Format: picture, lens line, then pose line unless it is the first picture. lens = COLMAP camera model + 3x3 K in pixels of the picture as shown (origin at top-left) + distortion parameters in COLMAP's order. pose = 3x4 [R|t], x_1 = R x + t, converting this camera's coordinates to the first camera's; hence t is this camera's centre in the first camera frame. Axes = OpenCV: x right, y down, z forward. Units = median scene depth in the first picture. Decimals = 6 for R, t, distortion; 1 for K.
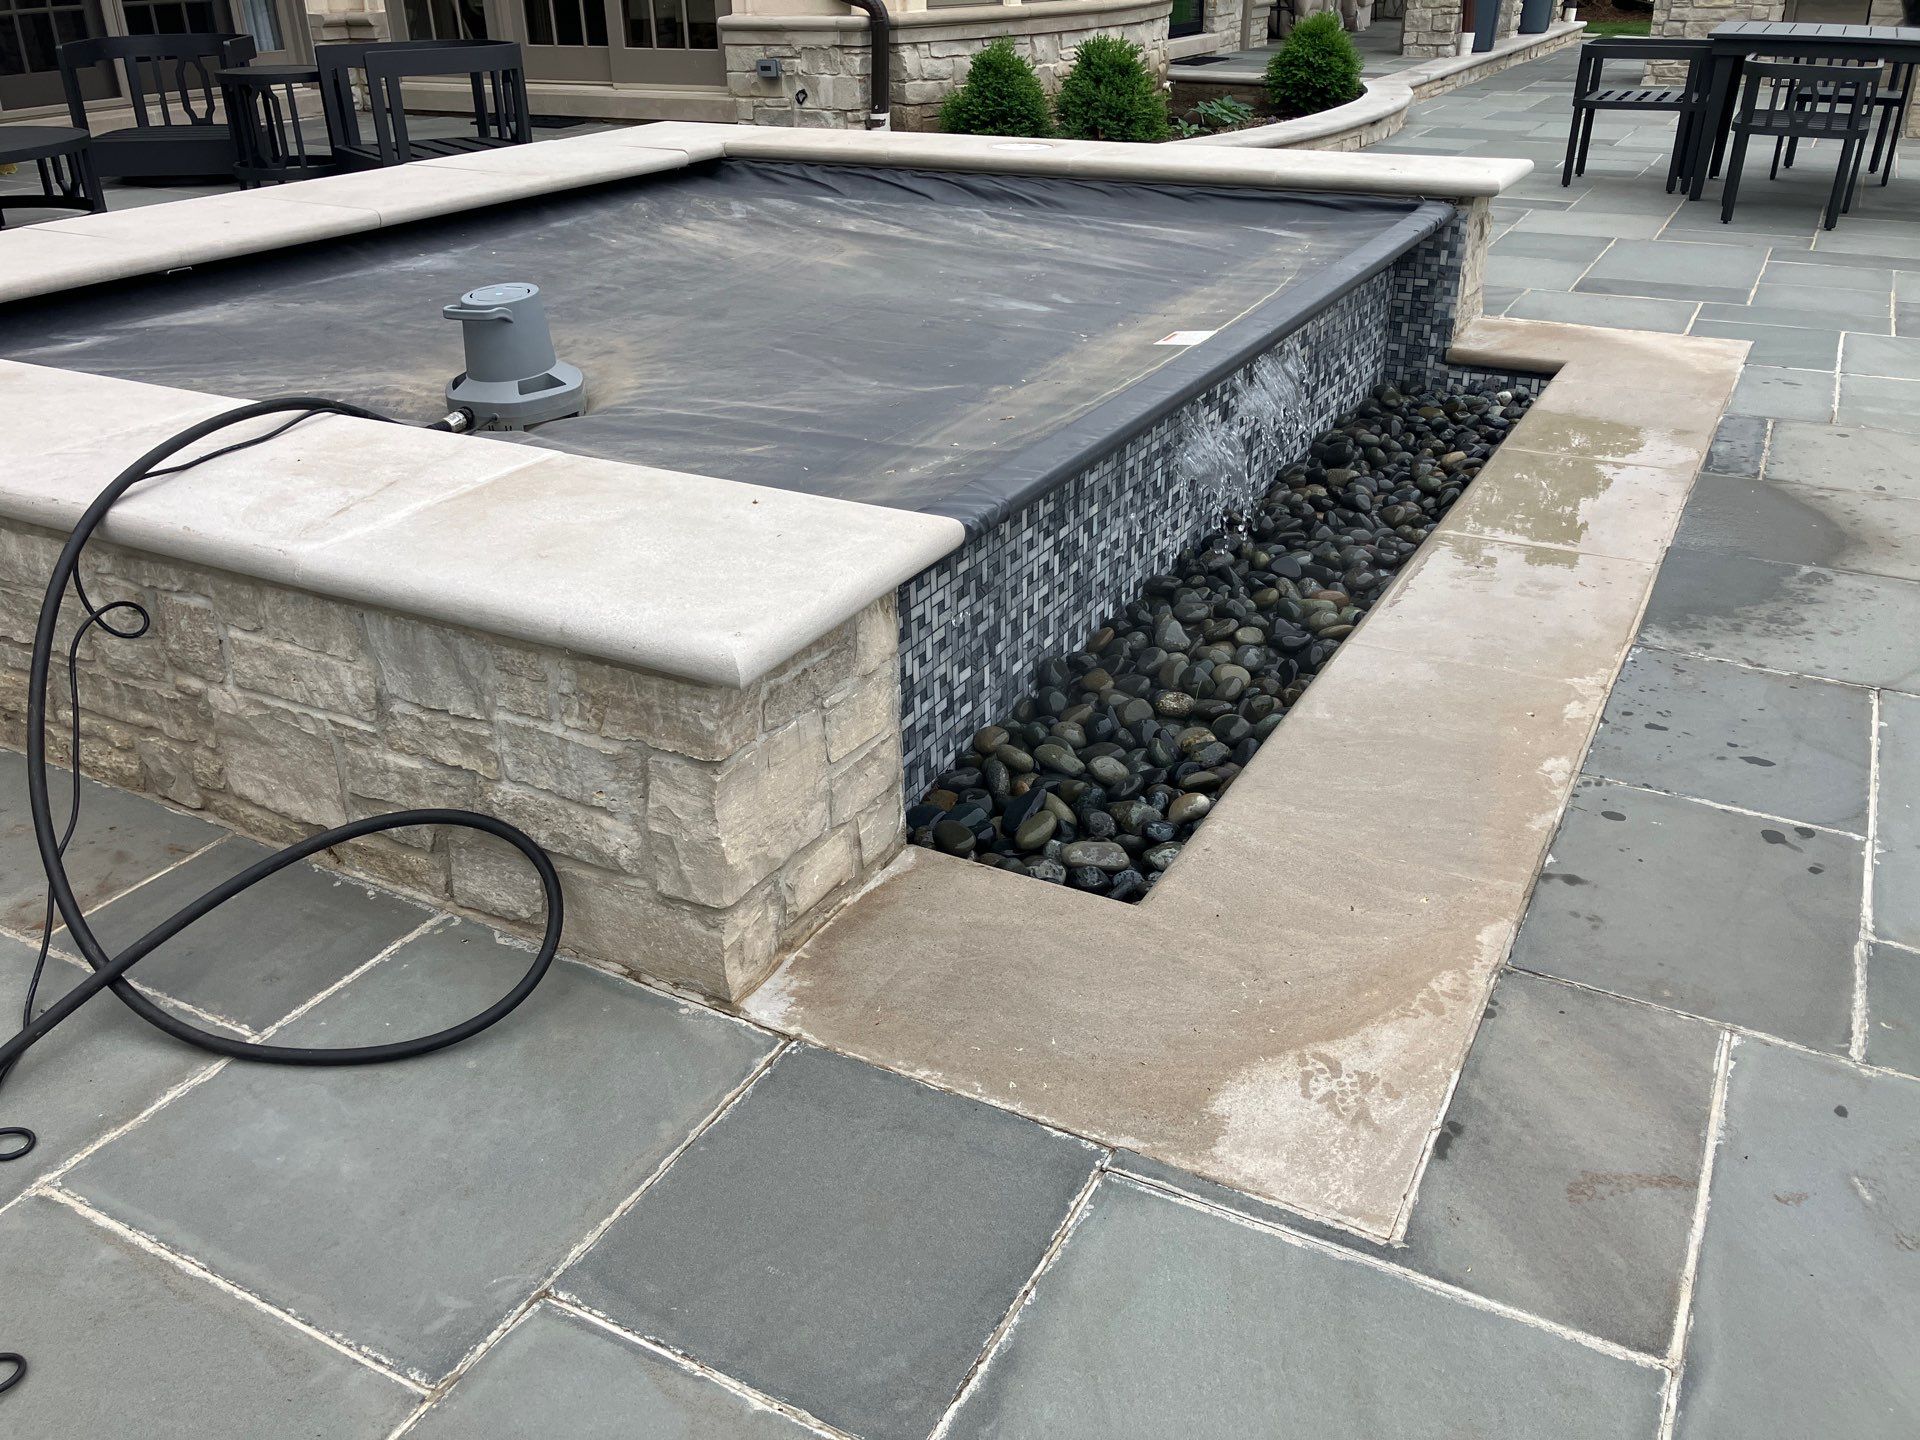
lens RADIAL K [[1560.7, 0, 955.4], [0, 1560.7, 649.0], [0, 0, 1]] dist [0.004183, 0.009805]
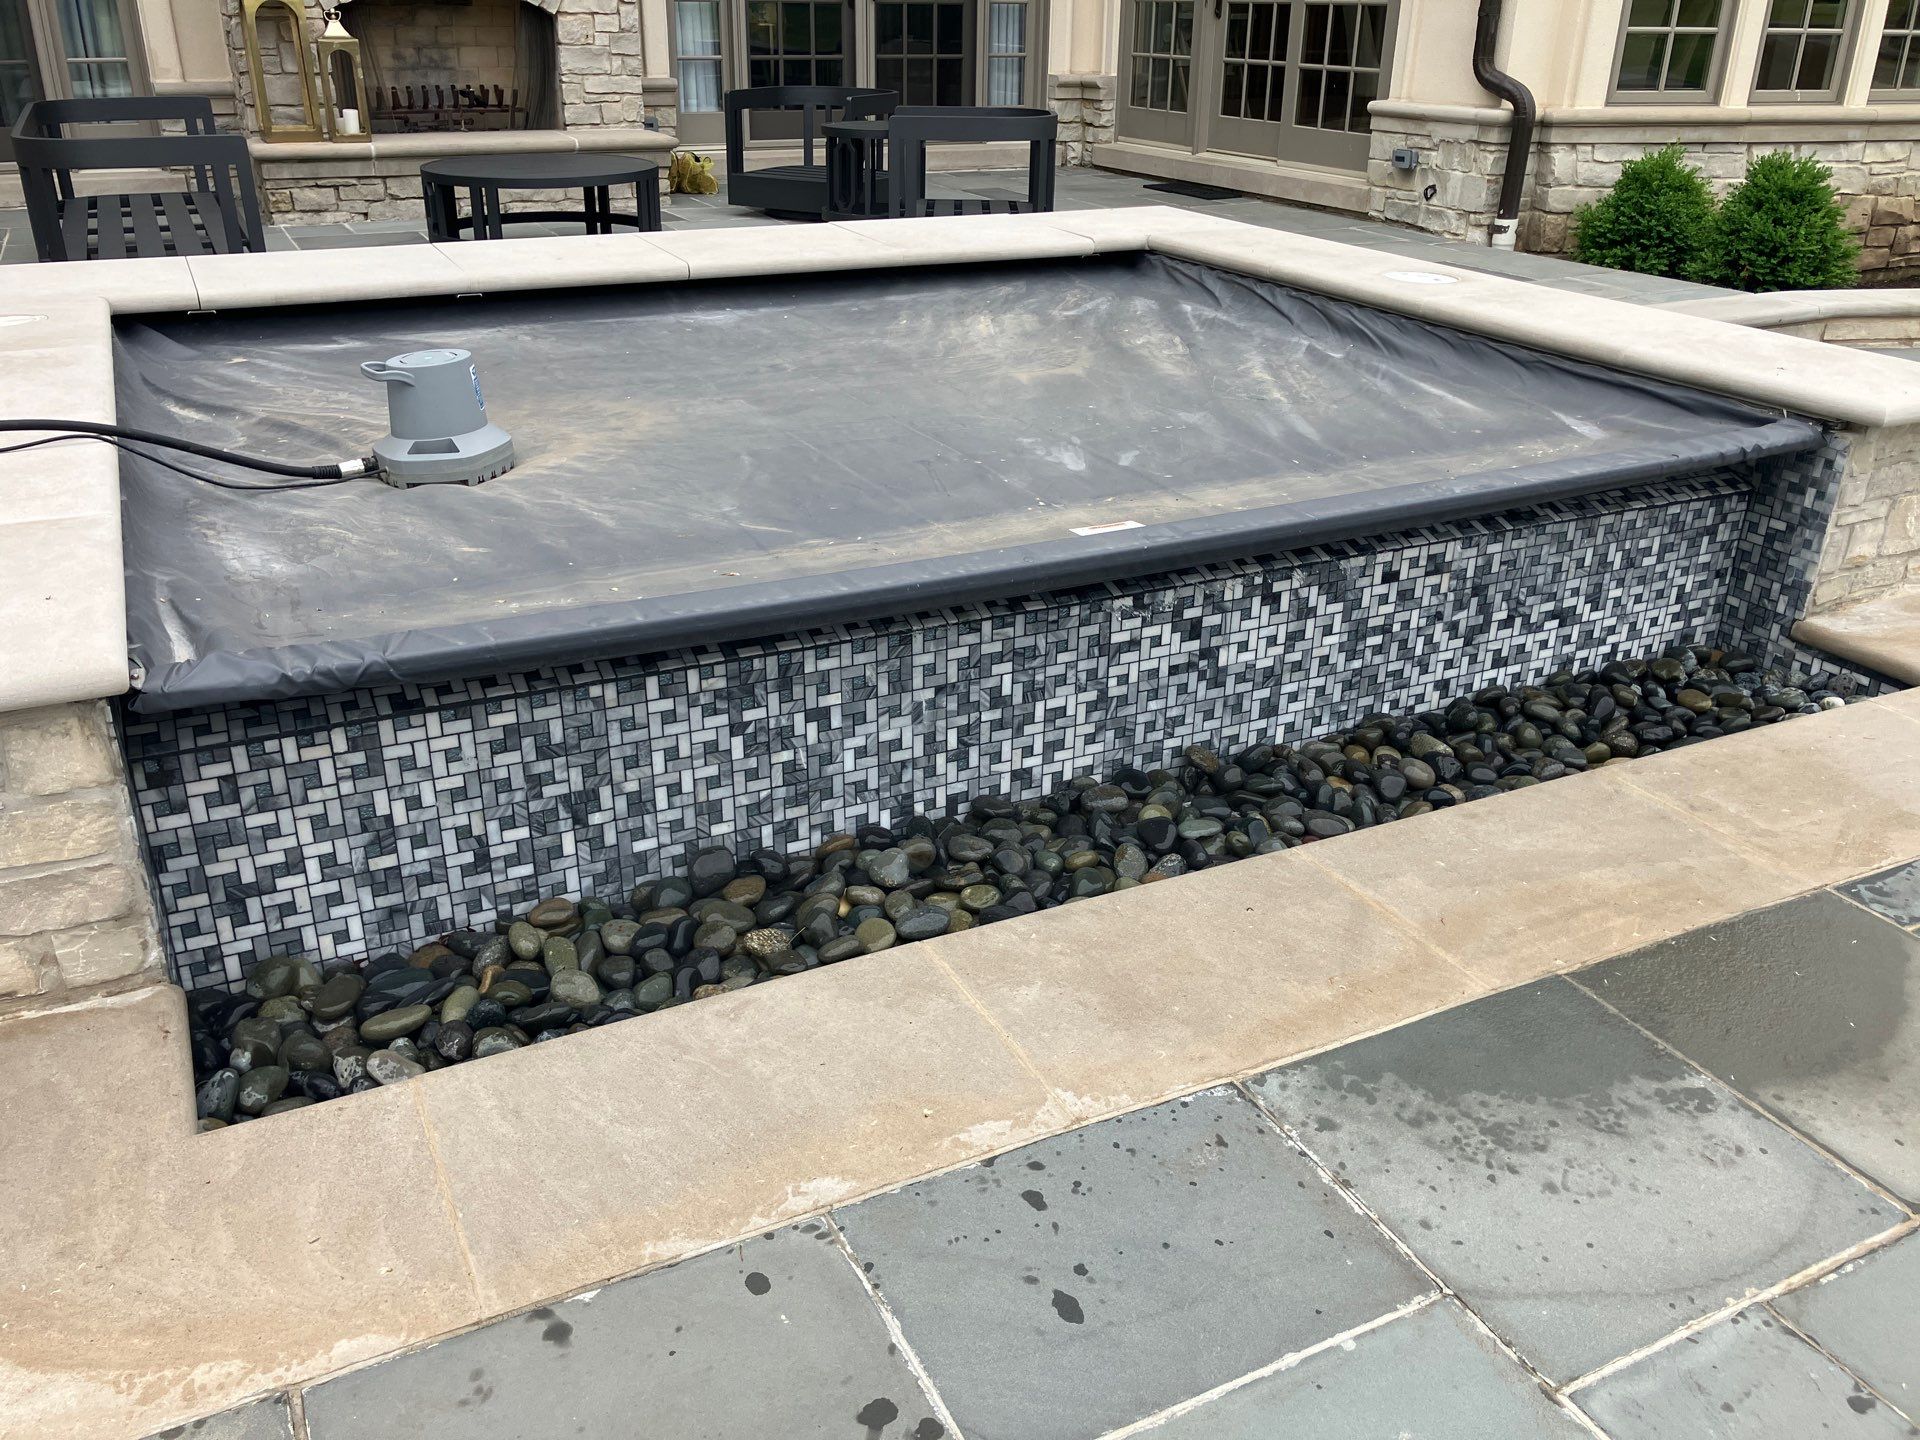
lens RADIAL K [[1576.4, 0, 960.0], [0, 1576.4, 615.5], [0, 0, 1]] dist [0.074748, -0.080378]
pose [[0.828776, 0.231228, -0.509571, 0.378191], [-0.259816, 0.965533, 0.015560, -0.107503], [0.495606, 0.119499, 0.860288, 0.173898]]
